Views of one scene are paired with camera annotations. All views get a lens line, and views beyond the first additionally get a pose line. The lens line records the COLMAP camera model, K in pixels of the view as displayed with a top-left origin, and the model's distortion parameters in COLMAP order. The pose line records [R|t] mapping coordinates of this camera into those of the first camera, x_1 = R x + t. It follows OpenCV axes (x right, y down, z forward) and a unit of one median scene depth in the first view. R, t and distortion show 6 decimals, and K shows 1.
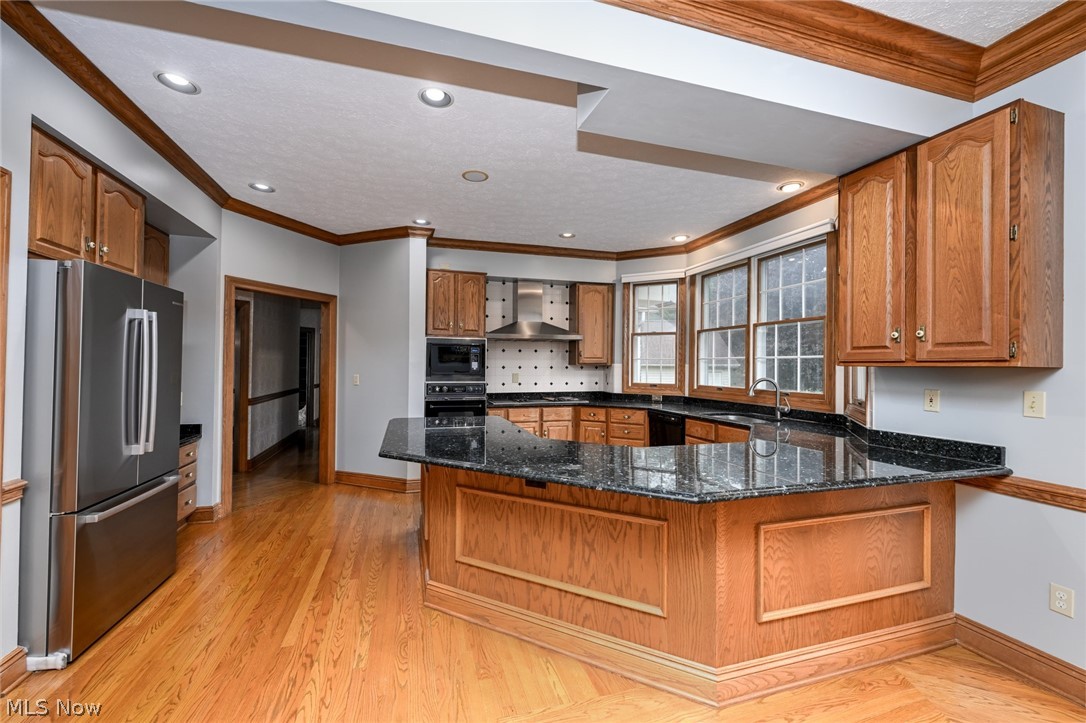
lens RADIAL K [[437.0, 0, 543.0], [0, 437.0, 361.5], [0, 0, 1]] dist [-0.001458, -0.000203]
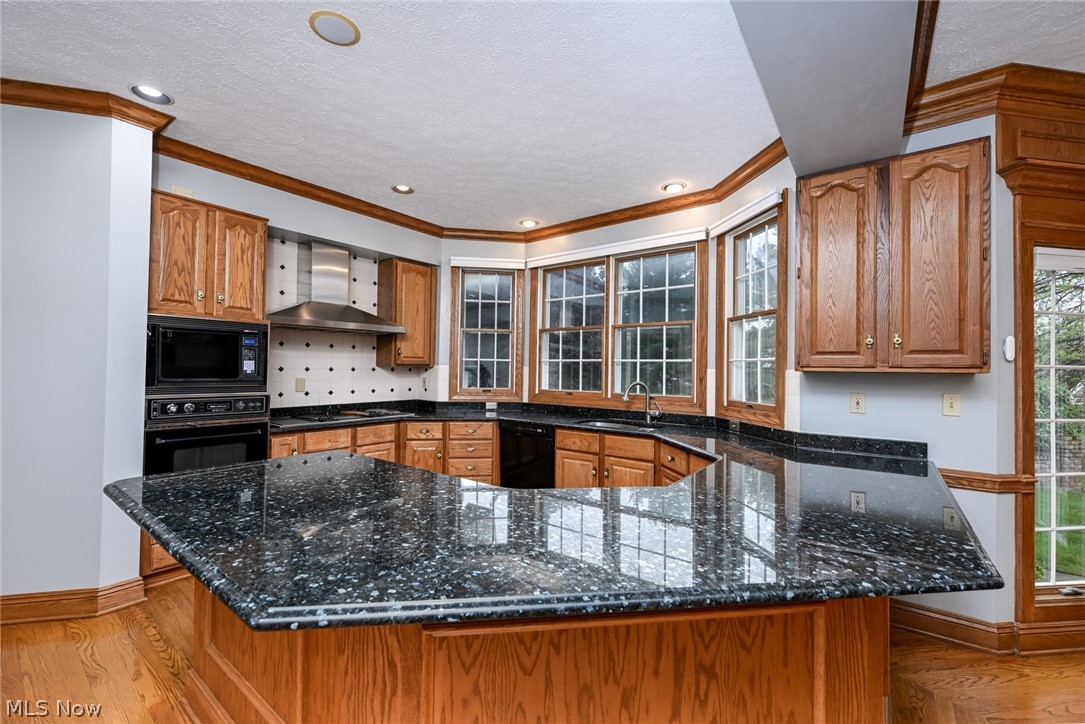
lens RADIAL K [[436.6, 0, 532.8], [0, 436.6, 362.6], [0, 0, 1]] dist [-0.002394, 0.000146]
pose [[0.813898, 0.011748, 0.580889, -0.197944], [-0.012347, 0.999919, -0.002923, 0.000918], [-0.580877, -0.004793, 0.813977, 0.293060]]
